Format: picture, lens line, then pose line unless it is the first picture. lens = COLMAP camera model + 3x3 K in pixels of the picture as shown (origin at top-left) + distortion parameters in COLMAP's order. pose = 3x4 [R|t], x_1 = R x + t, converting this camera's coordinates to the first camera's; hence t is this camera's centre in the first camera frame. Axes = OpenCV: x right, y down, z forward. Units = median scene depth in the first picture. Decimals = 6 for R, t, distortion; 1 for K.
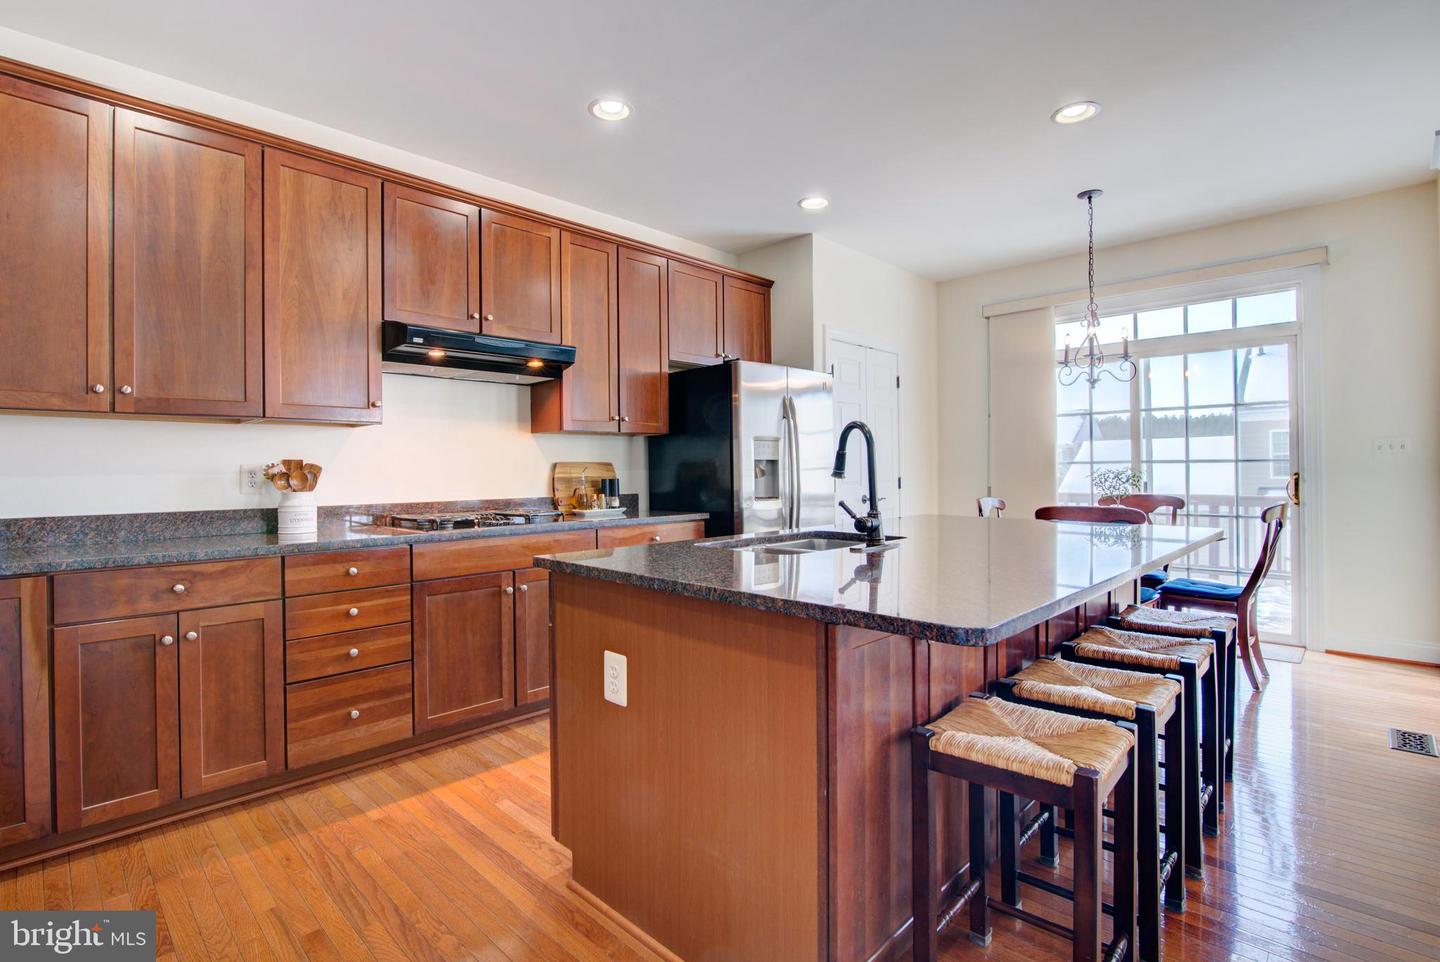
lens RADIAL K [[661.7, 0, 681.6], [0, 661.7, 469.8], [0, 0, 1]] dist [-0.018006, -0.000555]
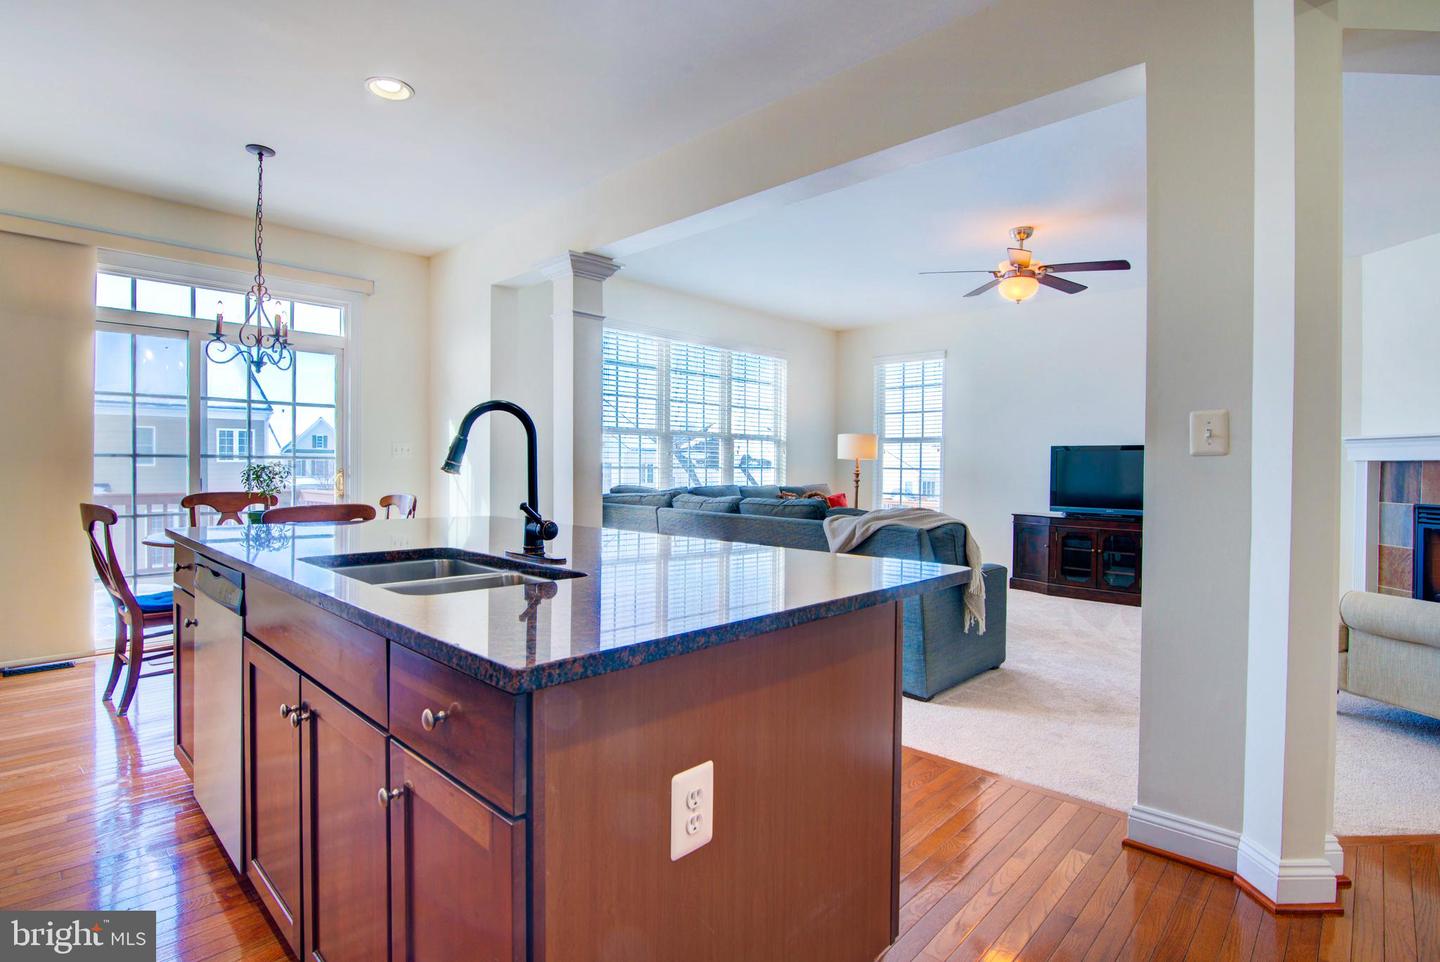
lens RADIAL K [[691.6, 0, 712.6], [0, 691.6, 468.3], [0, 0, 1]] dist [-0.011897, 0.000411]
pose [[-0.012129, 0.003178, 0.999921, -0.279131], [-0.005426, 0.999980, -0.003244, 0.003089], [-0.999912, -0.005464, -0.012112, 0.378951]]
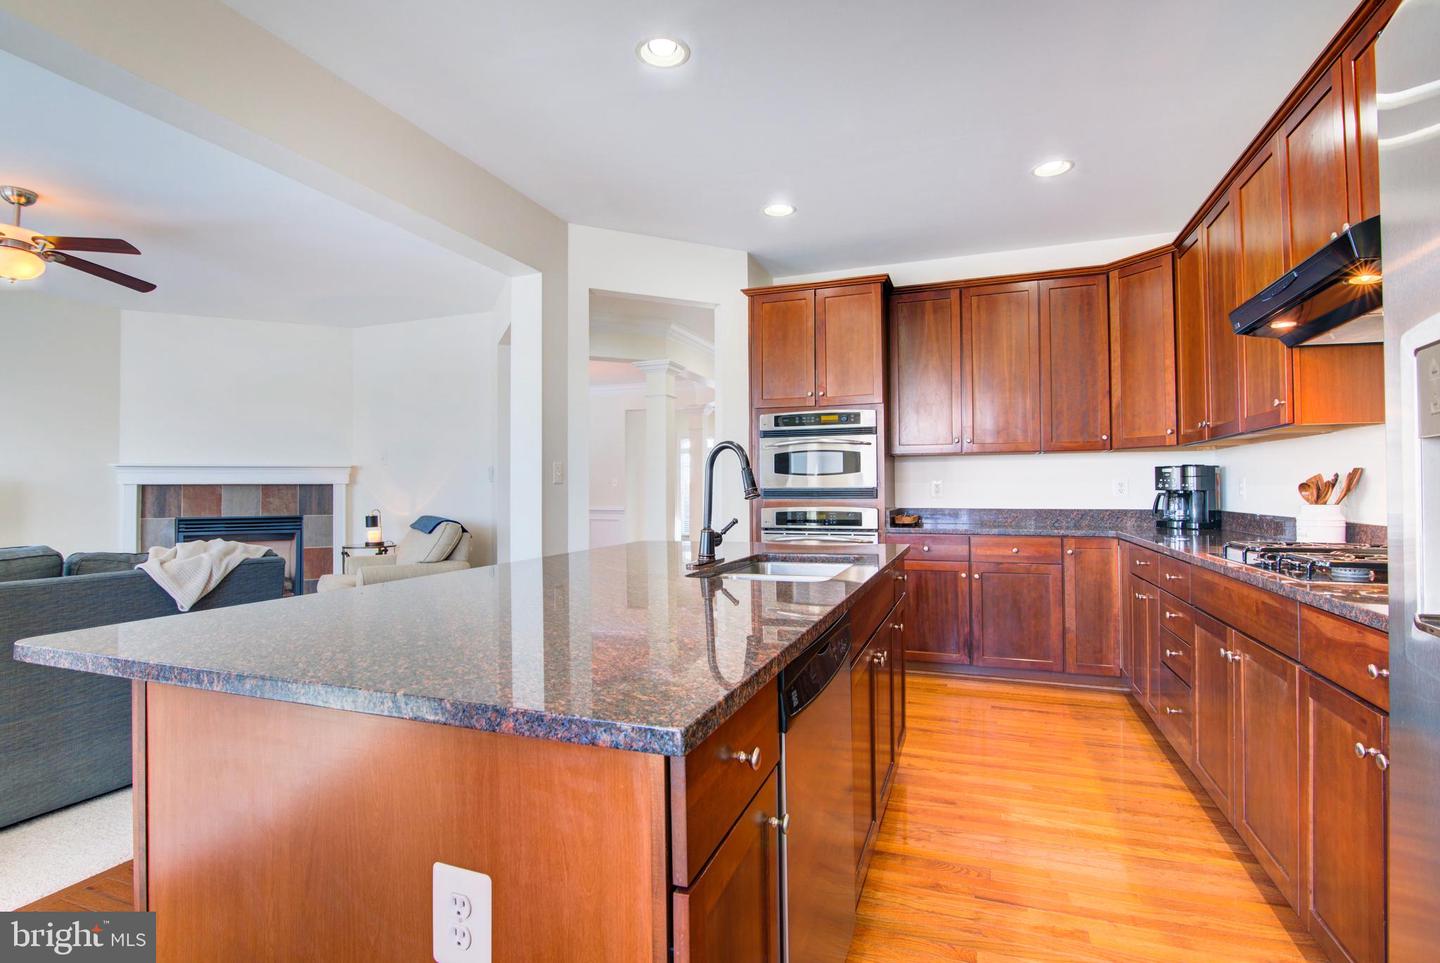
lens RADIAL K [[661.7, 0, 708.3], [0, 661.7, 482.5], [0, 0, 1]] dist [-0.018006, -0.000555]
pose [[-0.915701, 0.009667, -0.401743, 0.378946], [0.012602, 0.999910, -0.004662, -0.003499], [0.401662, -0.009331, -0.915740, 0.985859]]
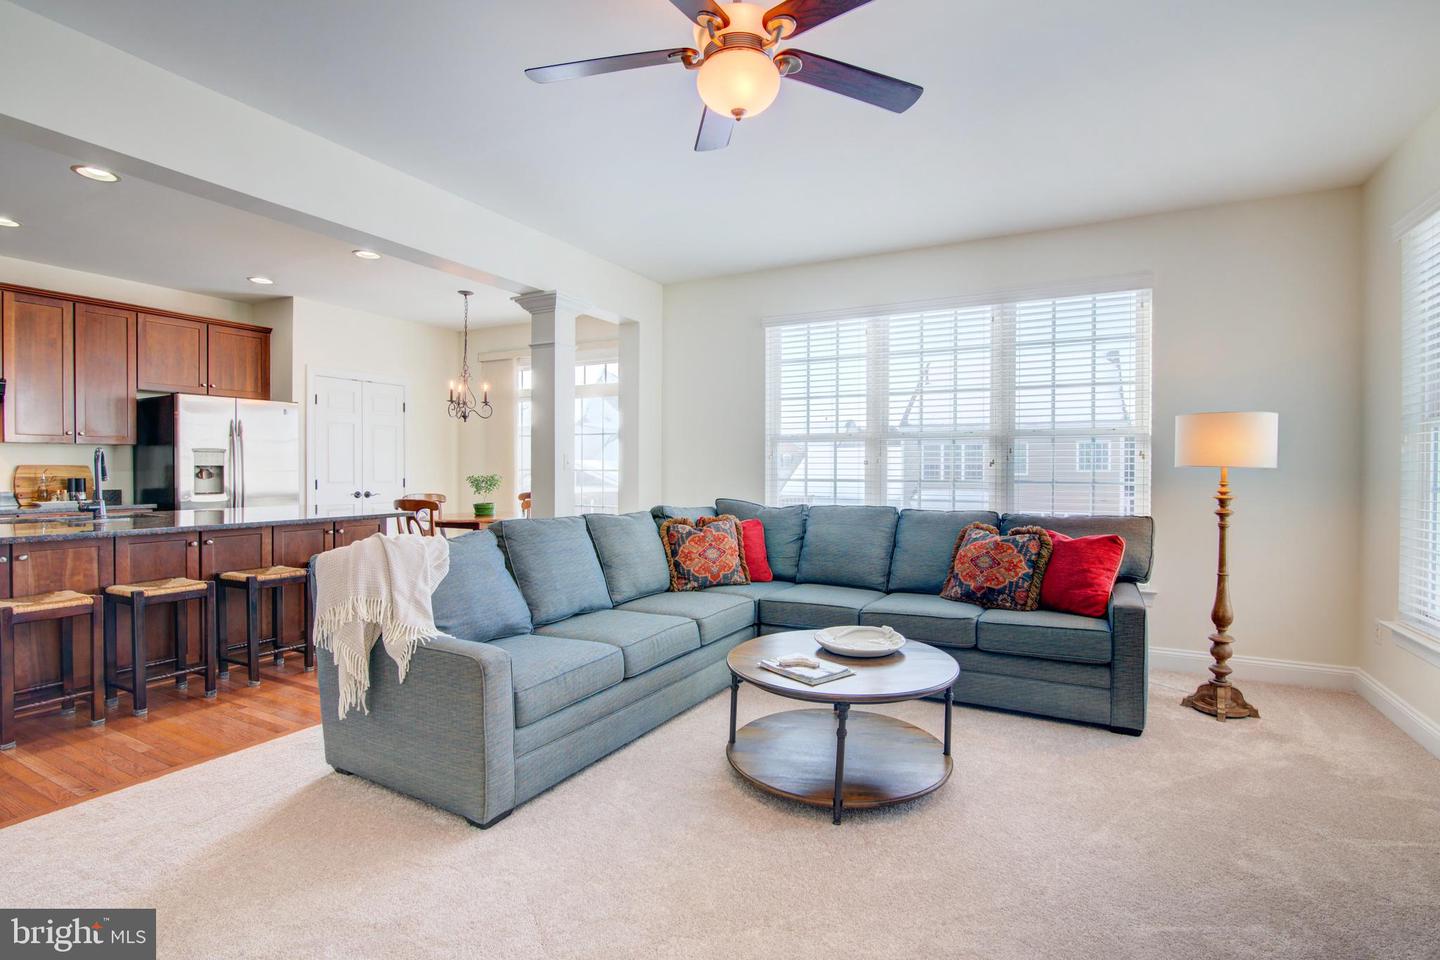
lens RADIAL K [[661.7, 0, 726.6], [0, 661.7, 471.3], [0, 0, 1]] dist [-0.018006, -0.000555]
pose [[0.952148, 0.012231, 0.305391, 0.725265], [-0.013038, 0.999915, 0.000602, -0.017696], [-0.305358, -0.004555, 0.952227, -0.621310]]
